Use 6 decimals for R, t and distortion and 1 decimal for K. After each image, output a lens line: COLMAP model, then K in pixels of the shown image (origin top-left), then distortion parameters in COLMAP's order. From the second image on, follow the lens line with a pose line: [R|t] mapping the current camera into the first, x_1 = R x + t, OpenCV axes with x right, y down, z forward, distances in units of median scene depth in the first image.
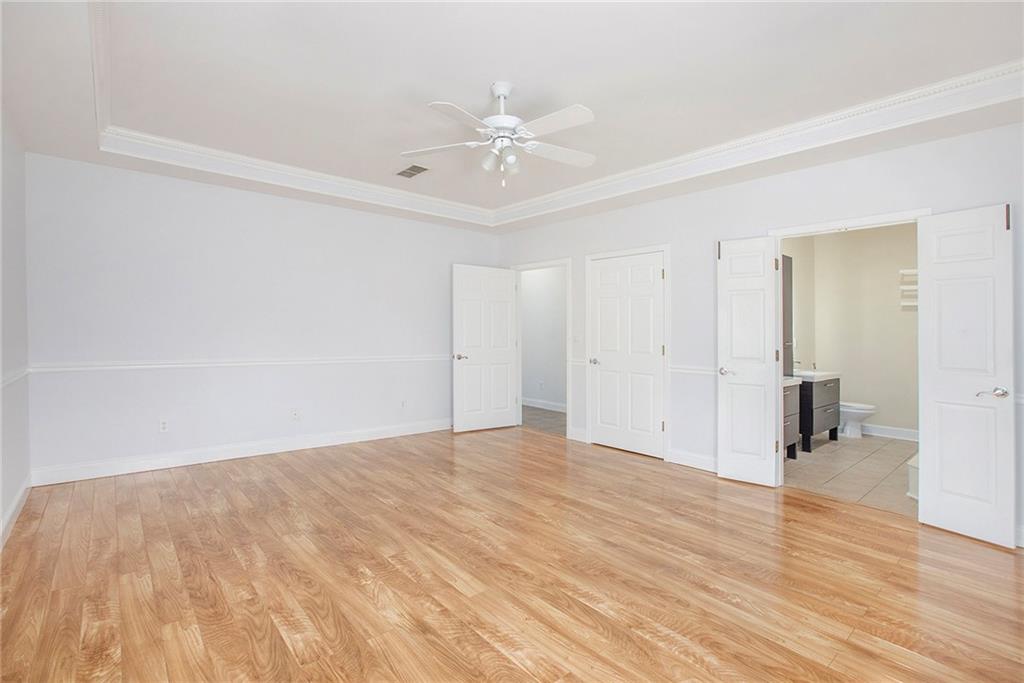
lens RADIAL K [[485.5, 0, 506.0], [0, 485.5, 340.8], [0, 0, 1]] dist [-0.052954, 0.022049]
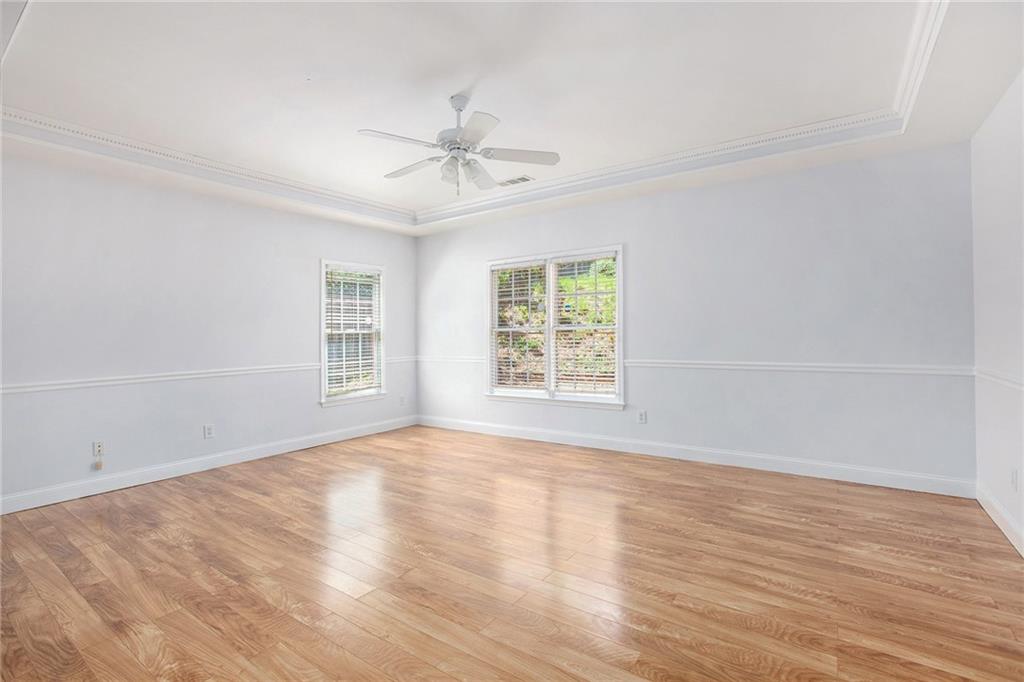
lens RADIAL K [[465.6, 0, 512.0], [0, 465.6, 341.0], [0, 0, 1]] dist [-0.058513, 0.018401]
pose [[-0.968499, 0.004496, -0.248976, 0.150305], [-0.001840, 0.999680, 0.025209, -0.031499], [0.249010, 0.024873, -0.968181, 2.166977]]
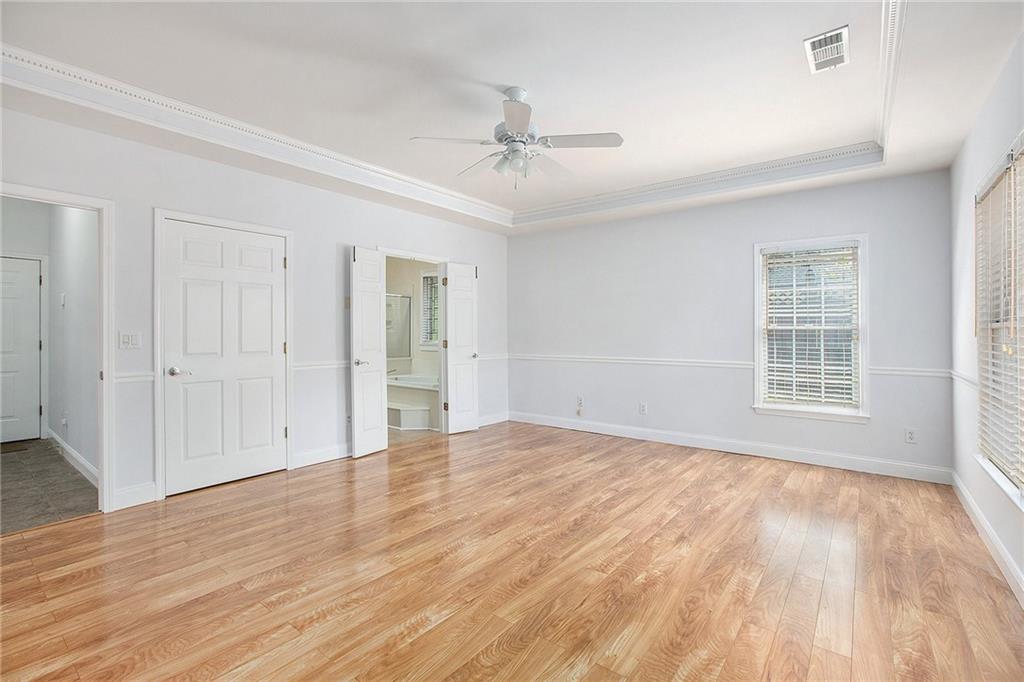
lens RADIAL K [[465.6, 0, 512.0], [0, 465.6, 341.0], [0, 0, 1]] dist [-0.058513, 0.018401]
pose [[-0.209450, -0.029661, 0.977369, -1.033963], [0.009434, 0.999432, 0.032352, -0.033104], [-0.977774, 0.015997, -0.209051, 1.315099]]
